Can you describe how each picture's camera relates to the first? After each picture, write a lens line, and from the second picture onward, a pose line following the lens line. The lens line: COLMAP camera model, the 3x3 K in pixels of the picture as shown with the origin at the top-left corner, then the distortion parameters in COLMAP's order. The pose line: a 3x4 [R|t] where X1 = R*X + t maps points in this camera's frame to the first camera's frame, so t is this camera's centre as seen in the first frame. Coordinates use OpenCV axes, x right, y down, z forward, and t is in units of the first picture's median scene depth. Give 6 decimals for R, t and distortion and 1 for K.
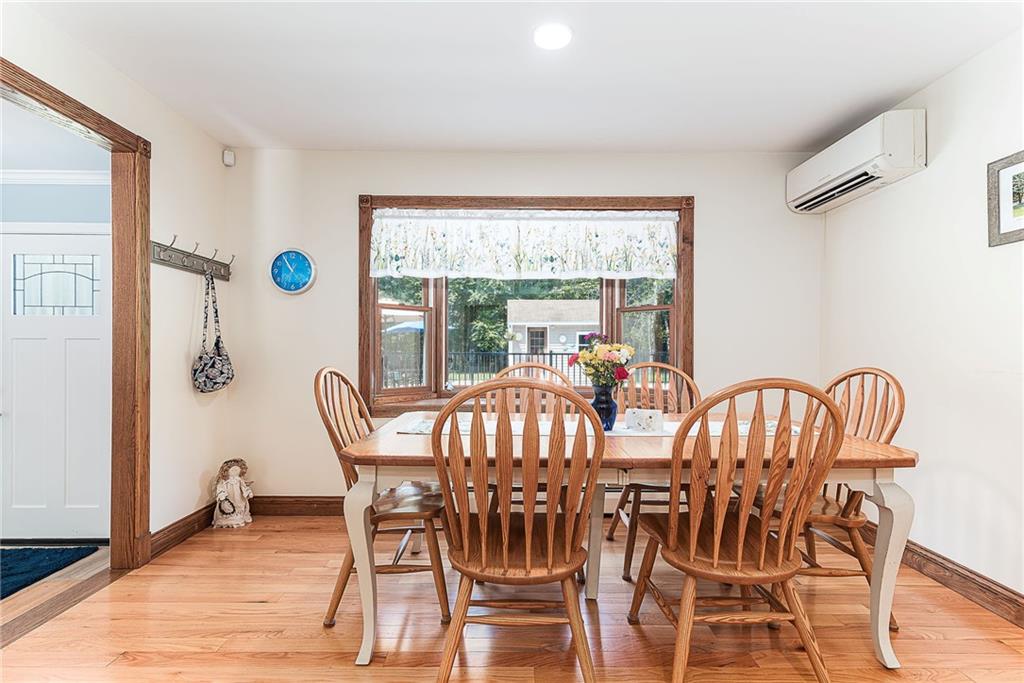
lens RADIAL K [[468.0, 0, 513.8], [0, 468.0, 336.6], [0, 0, 1]] dist [0.008210, -0.000441]
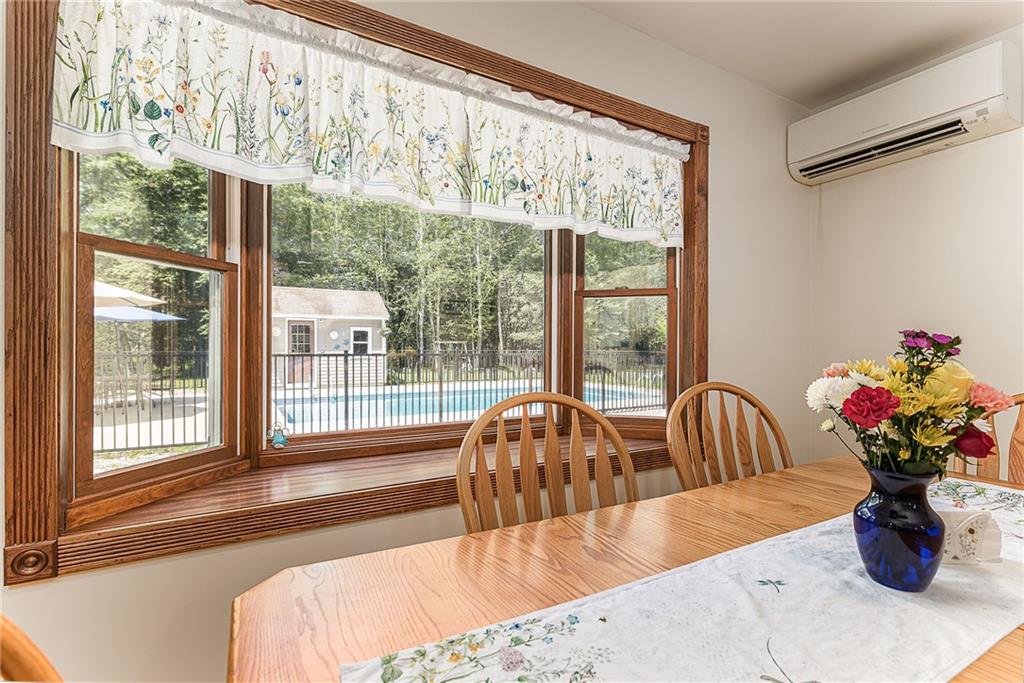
lens RADIAL K [[468.0, 0, 505.9], [0, 468.0, 342.2], [0, 0, 1]] dist [0.008210, -0.000441]
pose [[0.873269, 0.008043, 0.487171, -0.188553], [-0.017170, 0.999751, 0.014272, 0.001456], [-0.486935, -0.020828, 0.873190, 0.549562]]
